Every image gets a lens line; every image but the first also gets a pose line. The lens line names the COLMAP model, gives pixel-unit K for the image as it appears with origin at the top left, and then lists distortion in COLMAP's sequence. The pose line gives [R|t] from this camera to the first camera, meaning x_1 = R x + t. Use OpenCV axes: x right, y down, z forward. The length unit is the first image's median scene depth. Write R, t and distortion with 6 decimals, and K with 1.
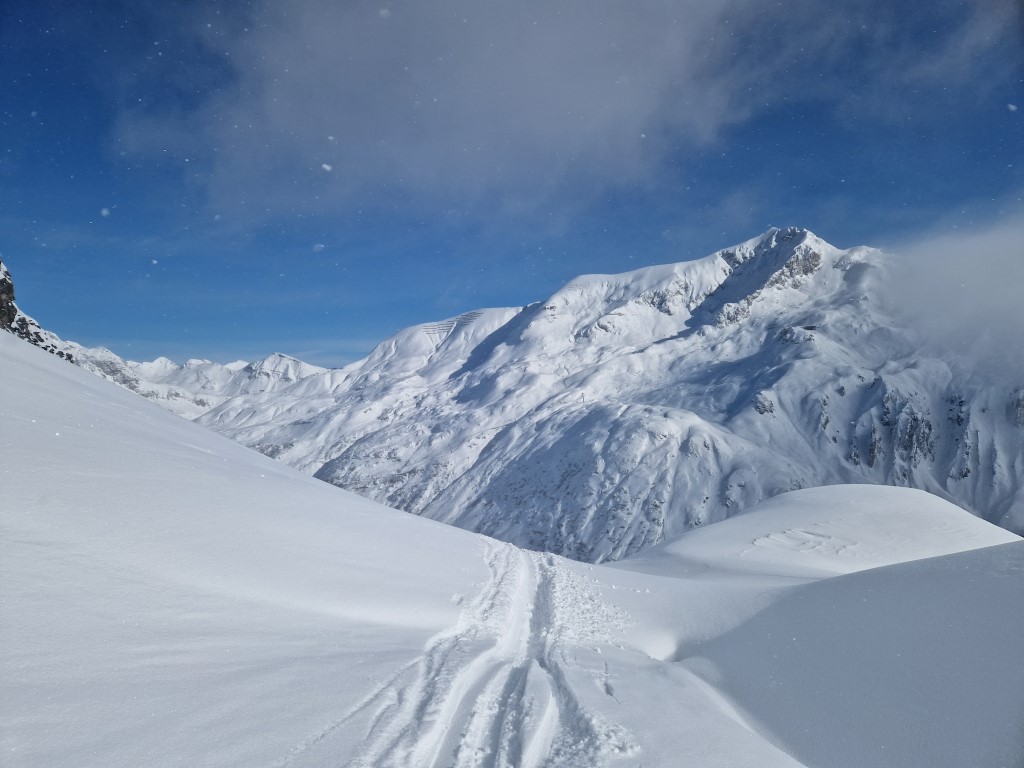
lens RADIAL K [[680.0, 0, 484.1], [0, 680.0, 382.5], [0, 0, 1]] dist [0.084854, -0.064987]
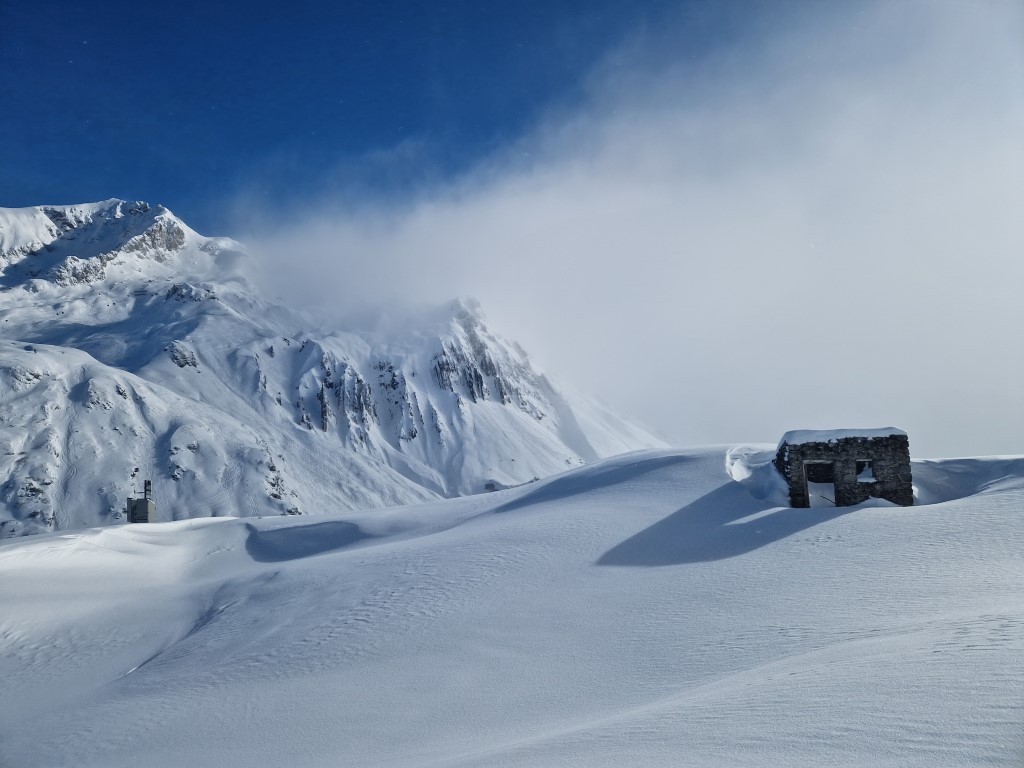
lens RADIAL K [[671.9, 0, 512.0], [0, 671.9, 384.0], [0, 0, 1]] dist [0.074691, -0.059582]
pose [[0.533000, 0.074002, 0.842873, 0.004018], [-0.003987, 0.996377, -0.084958, 0.122340], [-0.846106, 0.041922, 0.531364, 0.363075]]
